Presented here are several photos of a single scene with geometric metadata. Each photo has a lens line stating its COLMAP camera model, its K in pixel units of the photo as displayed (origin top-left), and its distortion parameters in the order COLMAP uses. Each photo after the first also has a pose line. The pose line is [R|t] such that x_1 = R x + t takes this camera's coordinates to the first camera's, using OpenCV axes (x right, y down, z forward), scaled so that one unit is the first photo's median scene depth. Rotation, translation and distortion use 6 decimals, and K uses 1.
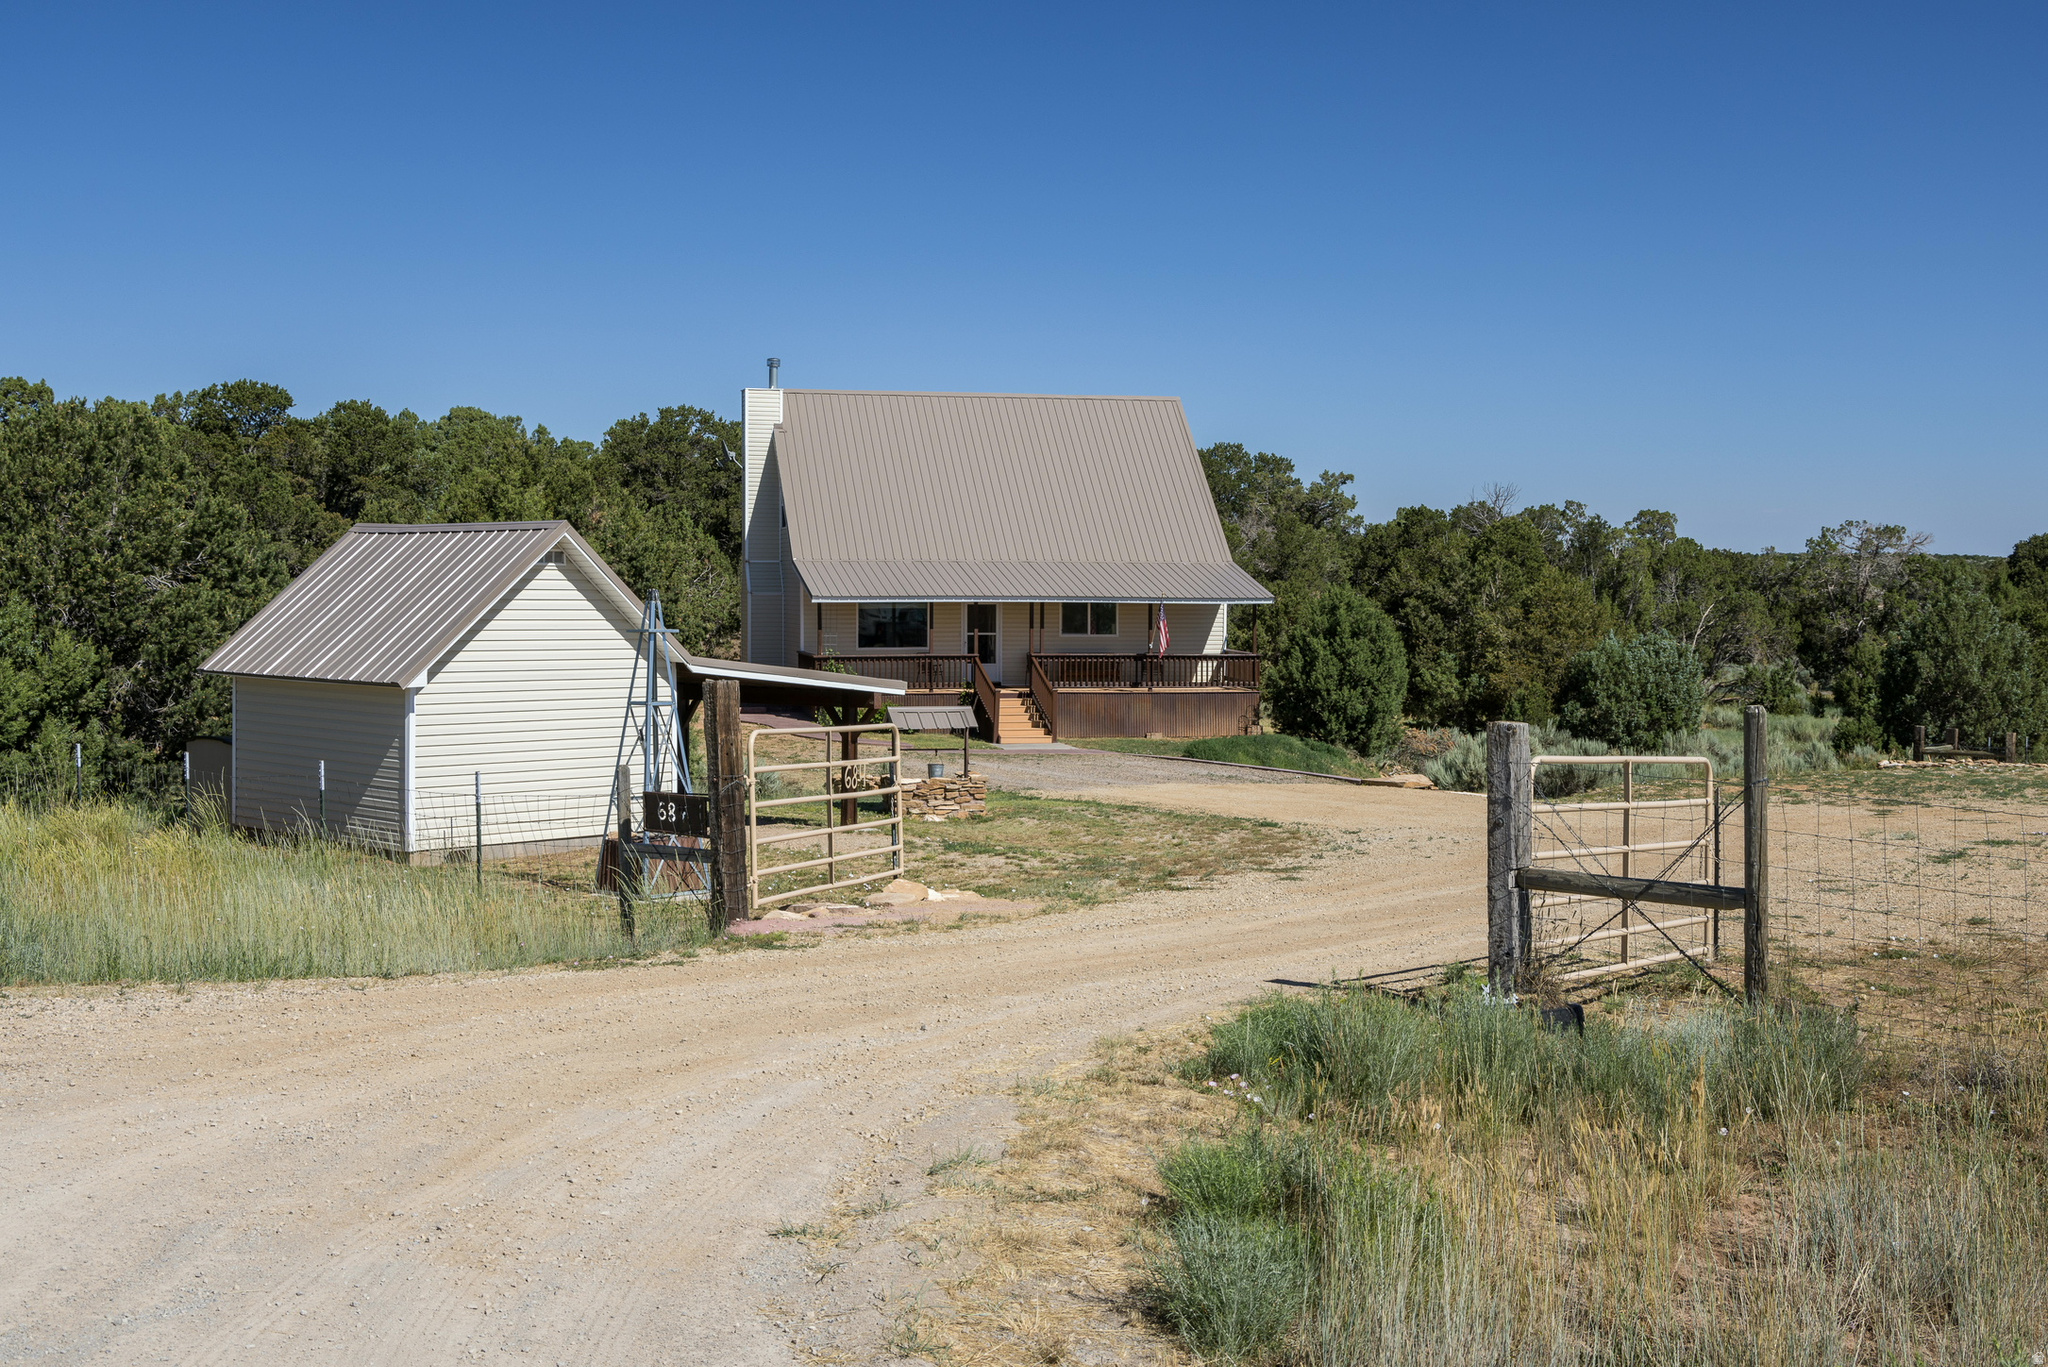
lens RADIAL K [[2245.6, 0, 1024.0], [0, 2245.6, 683.5], [0, 0, 1]] dist [0.007353, 0.001165]
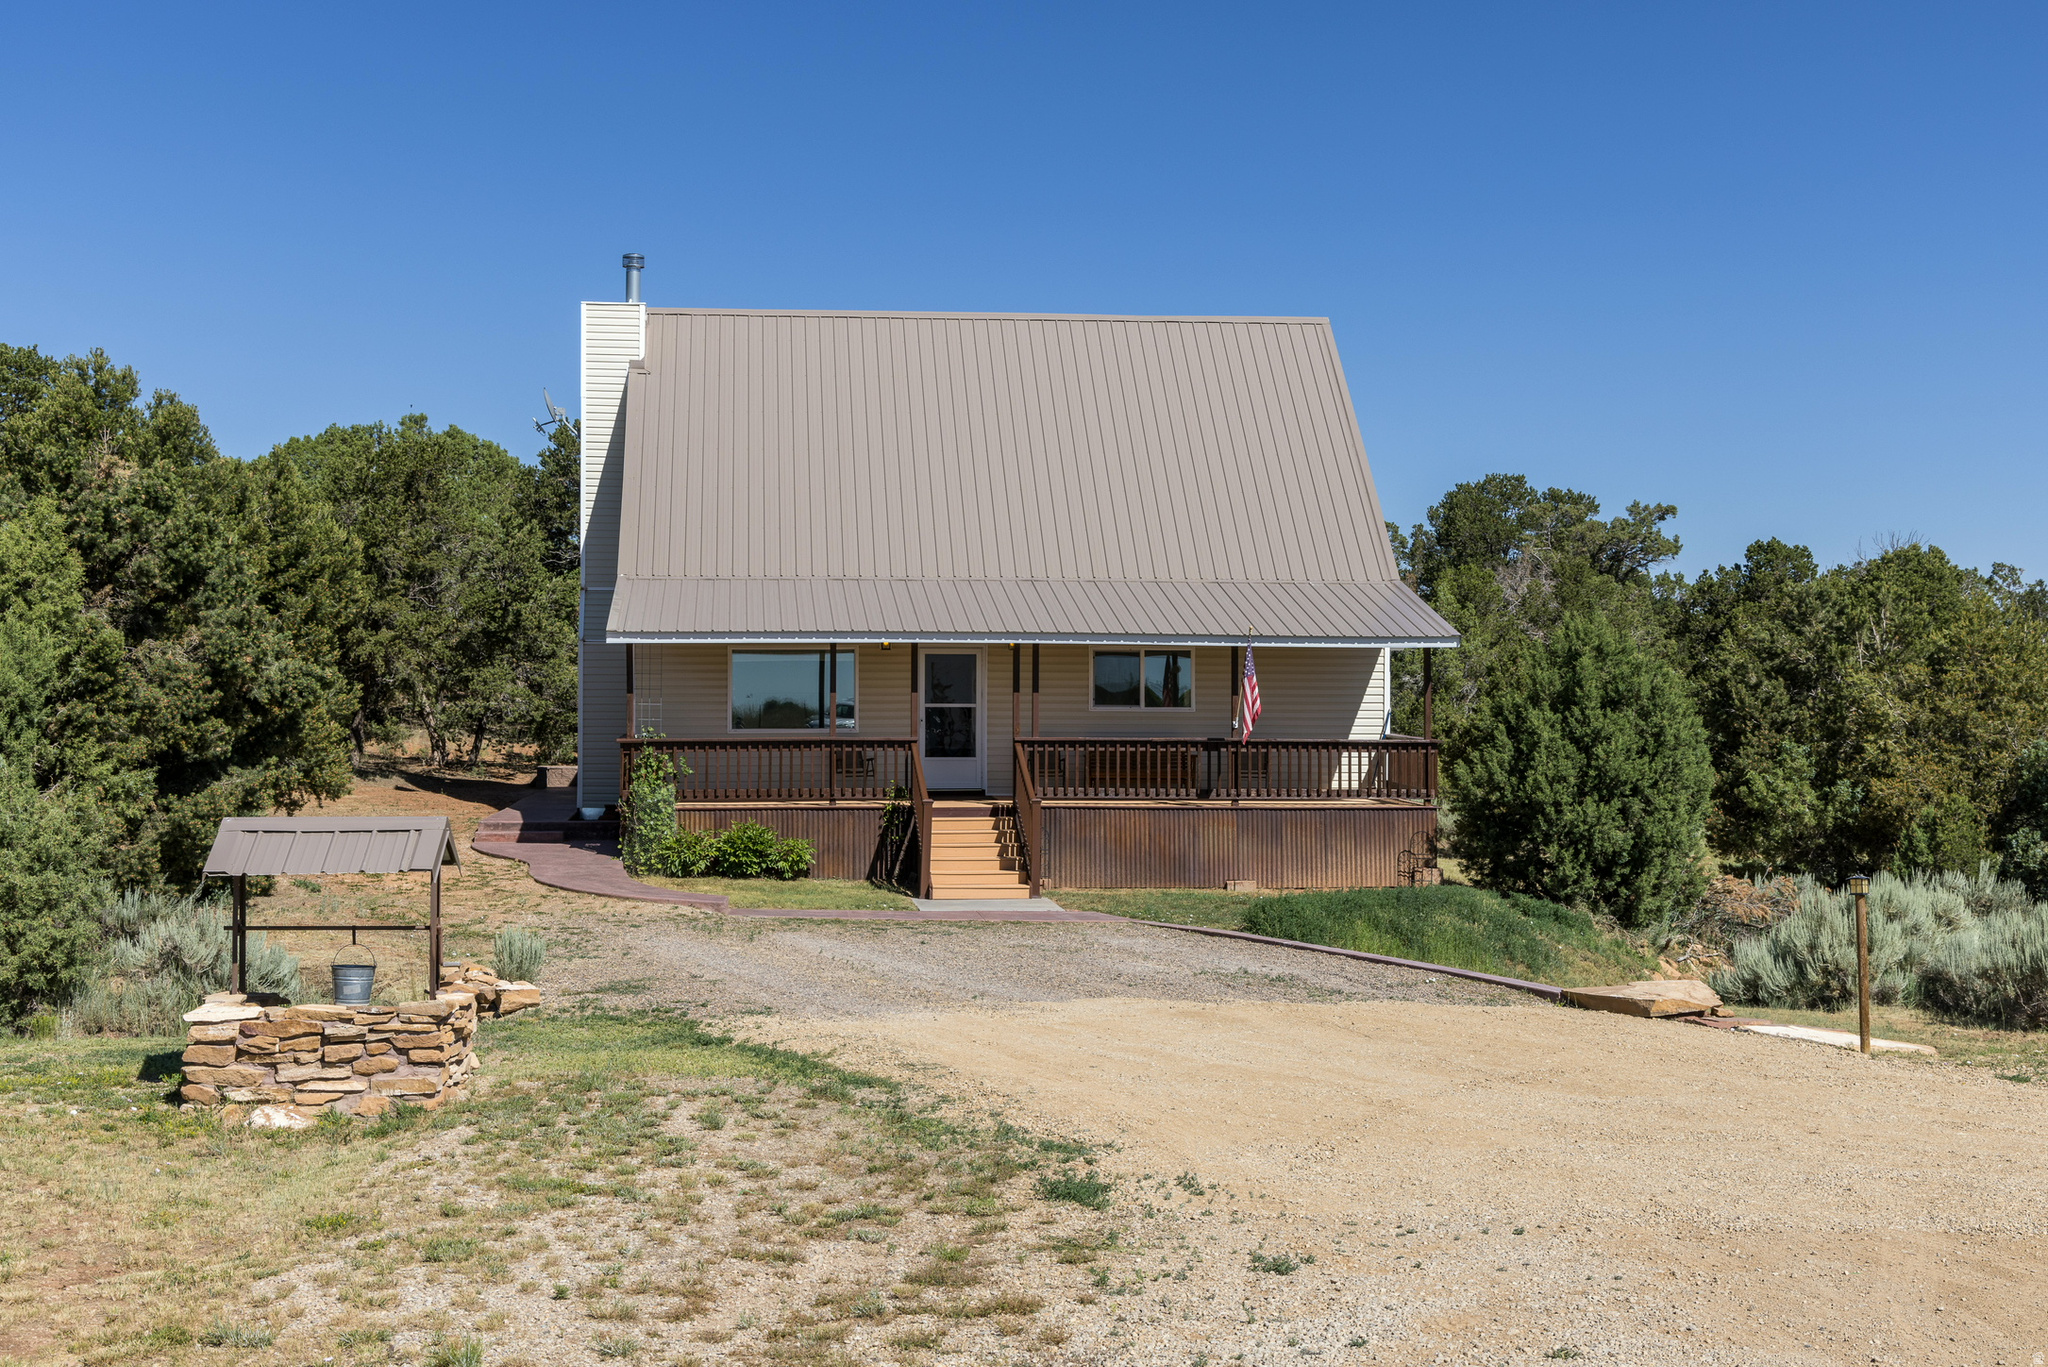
lens RADIAL K [[2503.9, 0, 1024.0], [0, 2503.9, 683.5], [0, 0, 1]] dist [0.008158, 0.032873]
pose [[0.991496, -0.003332, -0.130091, 0.082211], [-0.003613, 0.998582, -0.053110, 0.006123], [0.130084, 0.053129, 0.990079, 0.364314]]
